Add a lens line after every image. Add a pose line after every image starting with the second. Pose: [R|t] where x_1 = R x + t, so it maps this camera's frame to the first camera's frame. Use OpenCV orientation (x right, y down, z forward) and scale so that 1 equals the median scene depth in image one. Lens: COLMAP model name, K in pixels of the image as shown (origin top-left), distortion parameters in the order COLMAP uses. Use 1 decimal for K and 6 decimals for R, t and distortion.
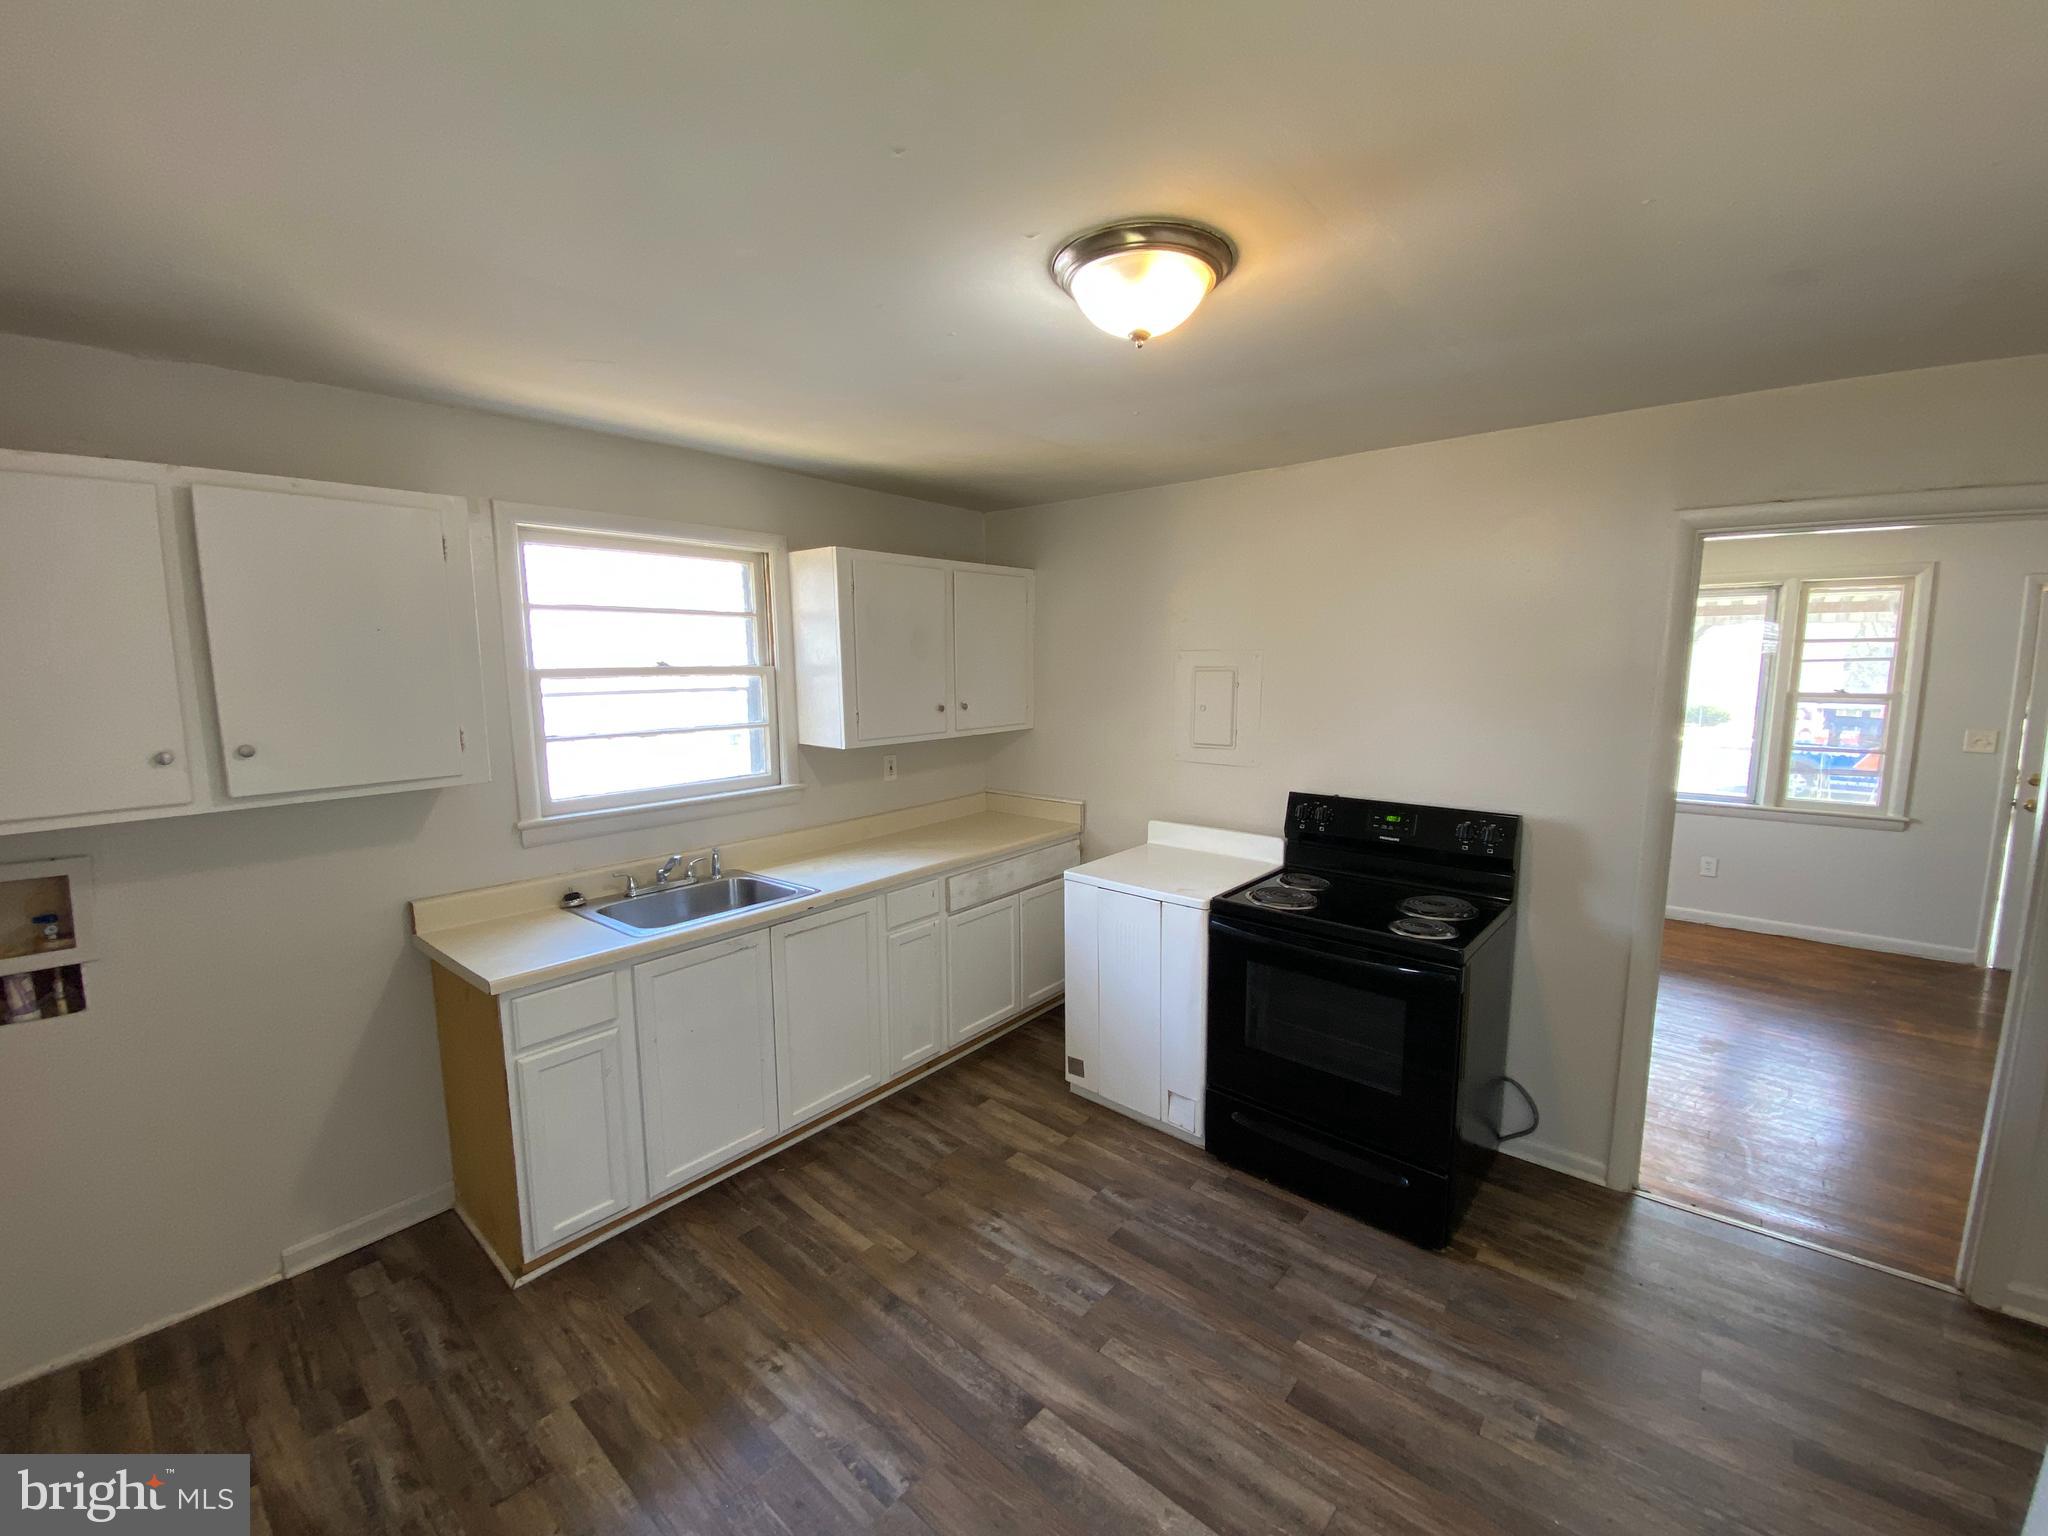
lens RADIAL K [[846.0, 0, 1024.0], [0, 846.0, 768.0], [0, 0, 1]] dist [0.019156, -0.017790]
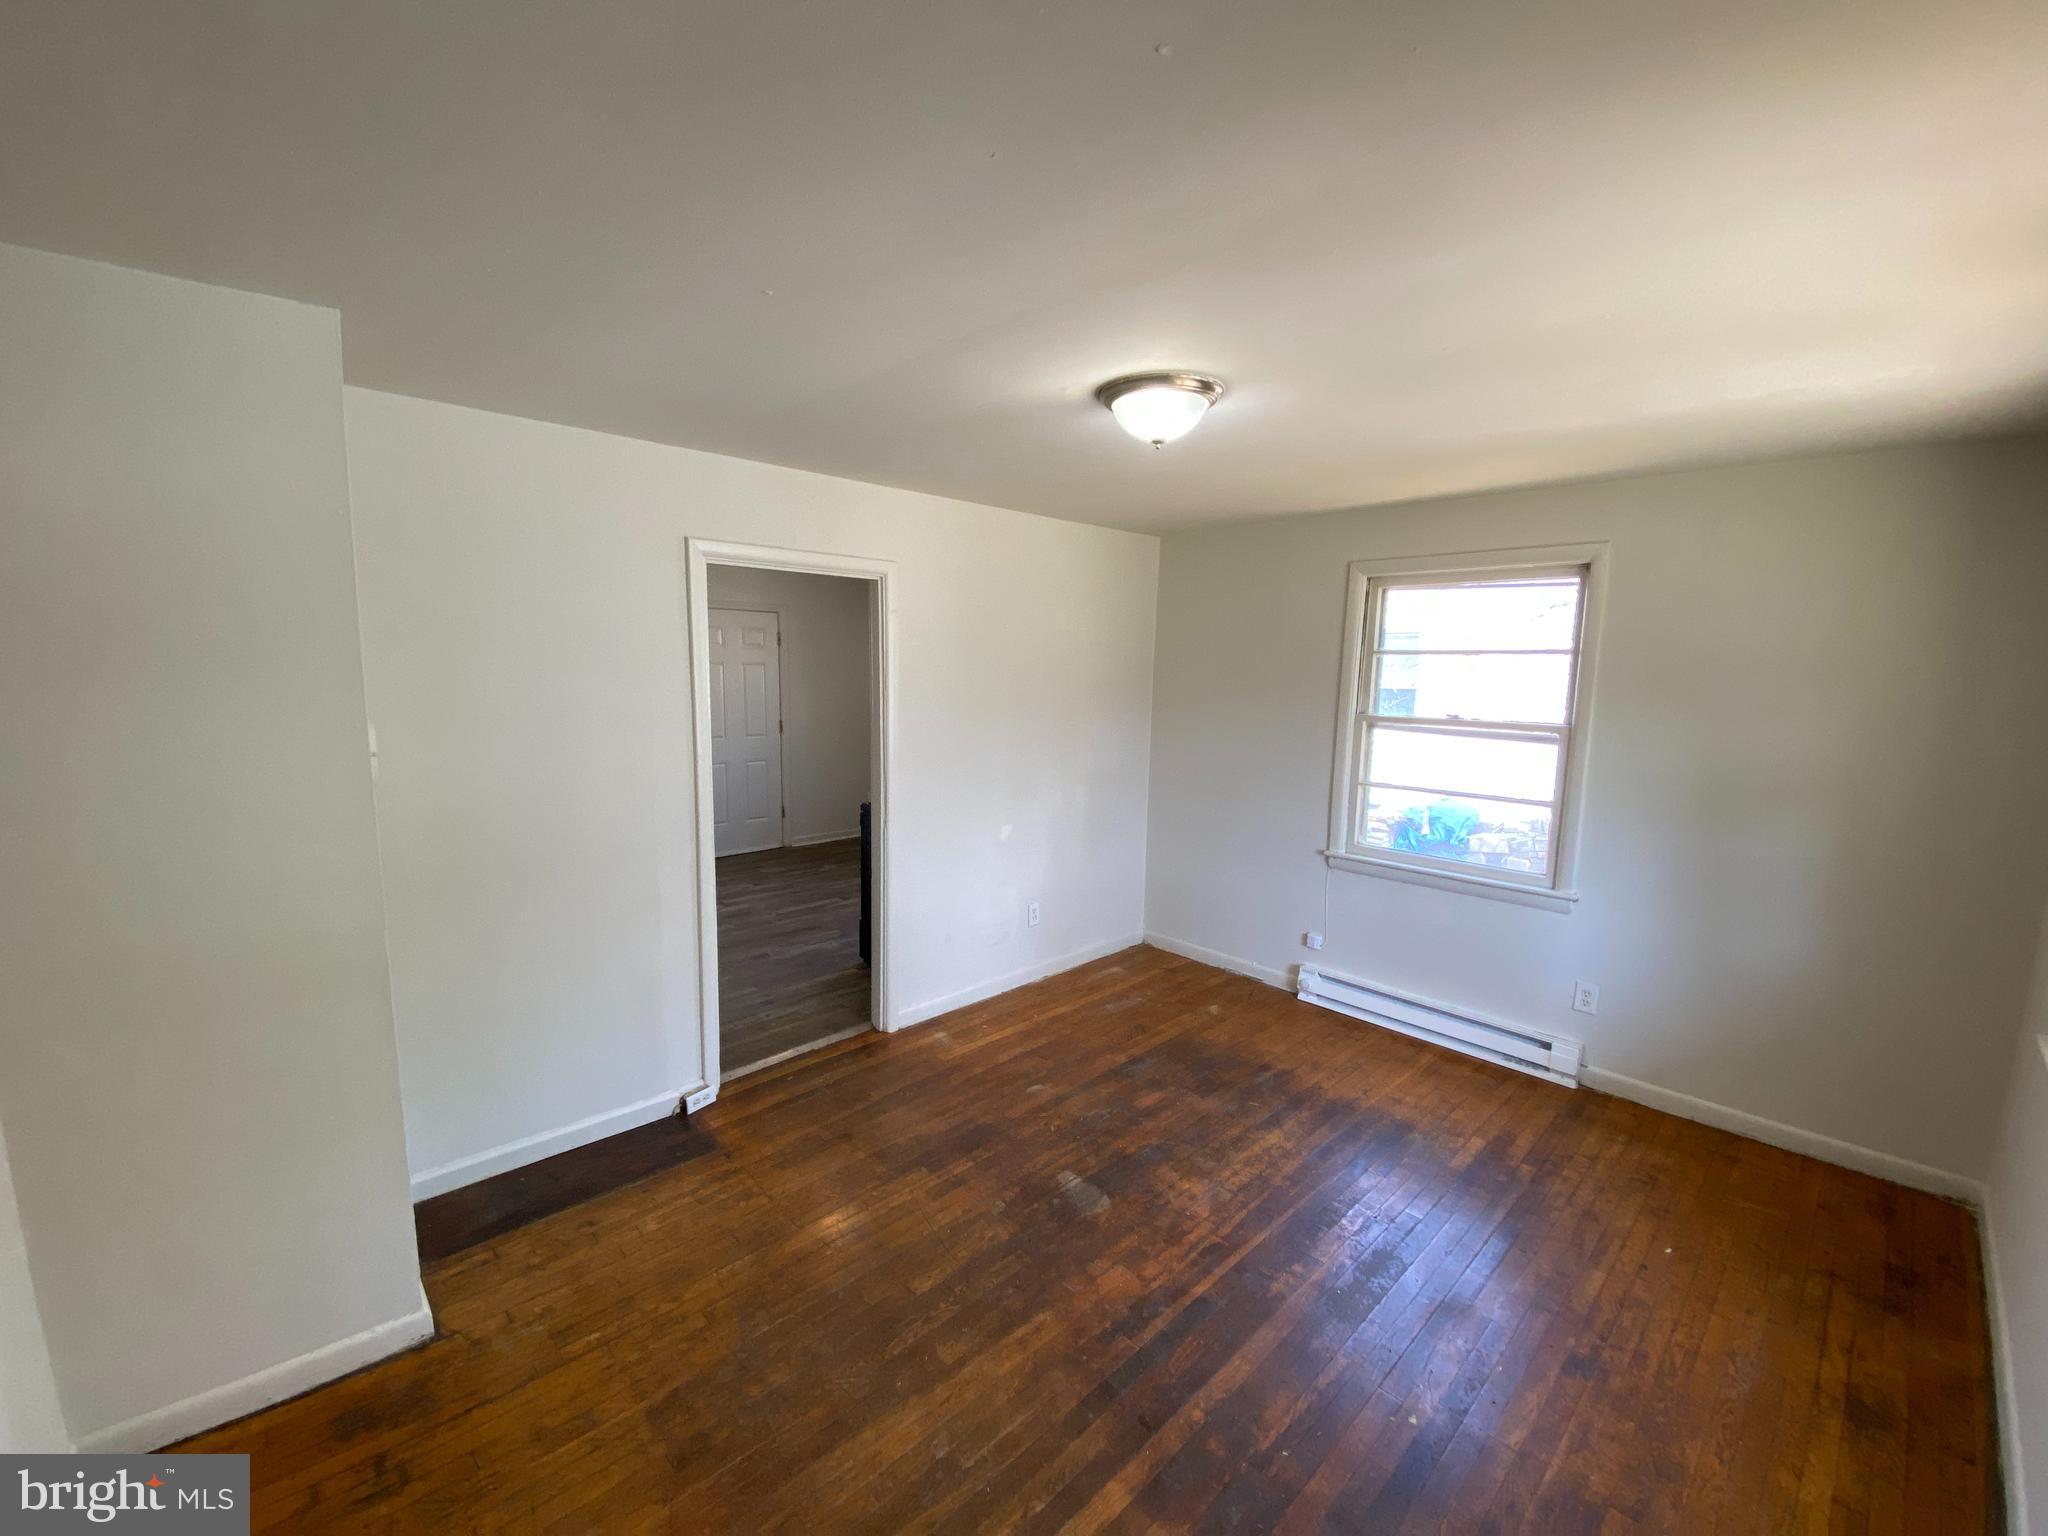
lens RADIAL K [[846.0, 0, 1024.0], [0, 846.0, 768.0], [0, 0, 1]] dist [0.019156, -0.017790]
pose [[-0.124169, 0.127473, -0.984039, 2.418156], [-0.151910, 0.977581, 0.145805, -0.220367], [0.980564, 0.167590, -0.102021, 1.563070]]
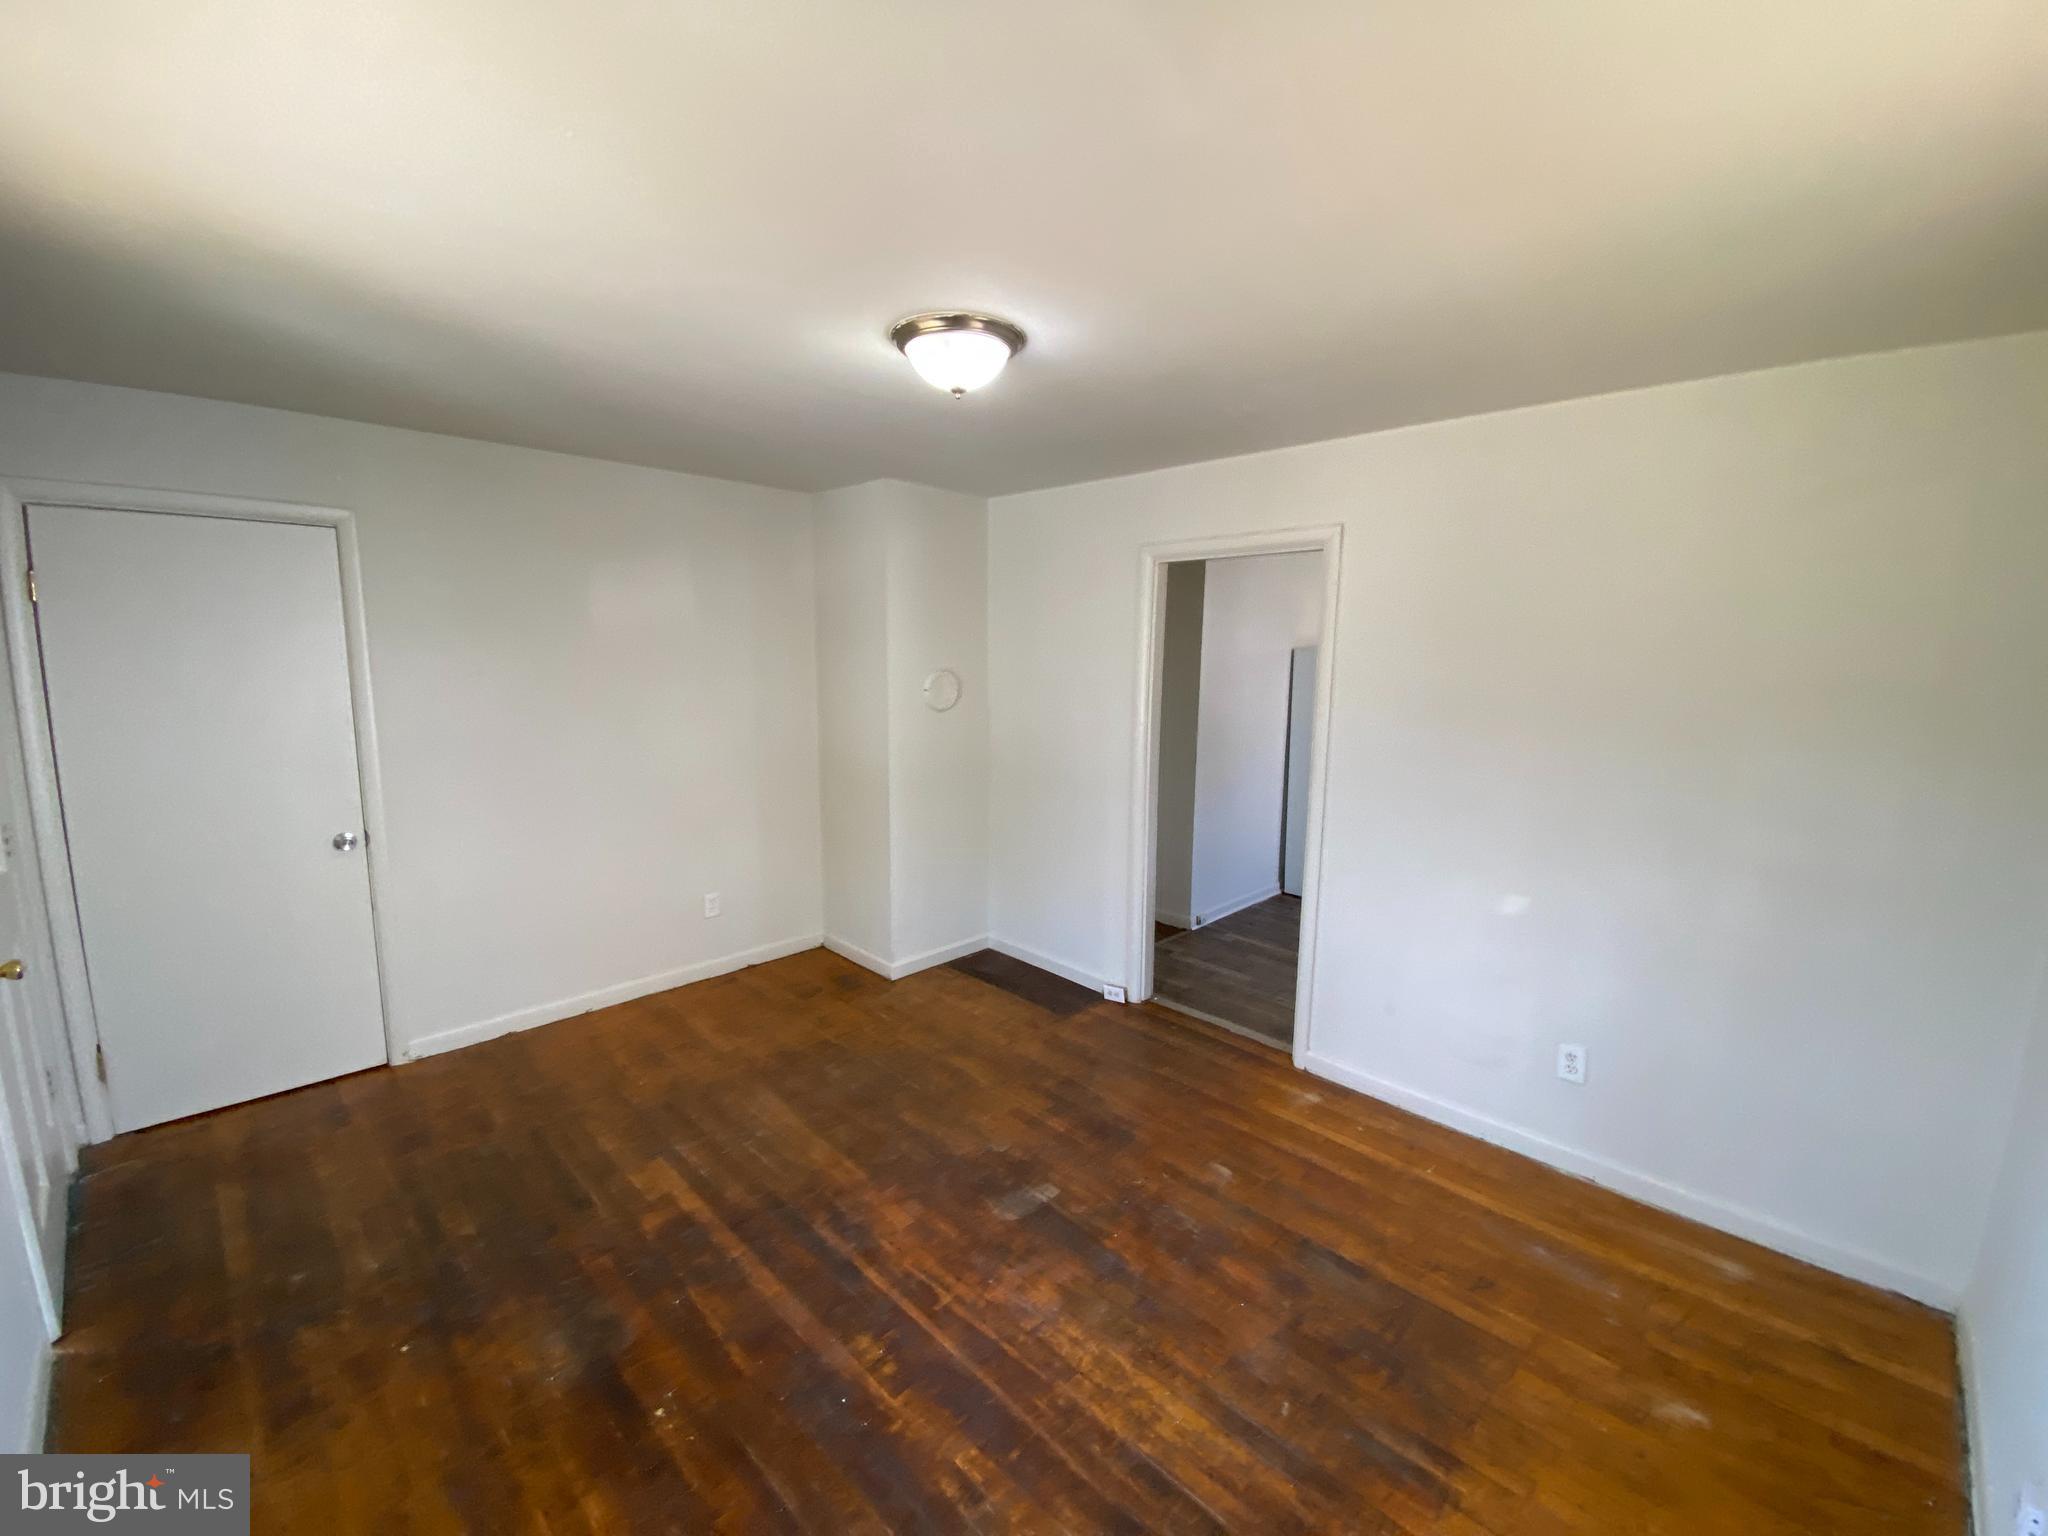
lens RADIAL K [[837.4, 0, 1026.9], [0, 837.4, 762.6], [0, 0, 1]] dist [0.051957, -0.041436]
pose [[-0.995191, -0.030735, 0.093006, 1.224826], [-0.004035, 0.961555, 0.274584, -0.340532], [-0.097870, 0.272888, -0.957055, 2.531601]]
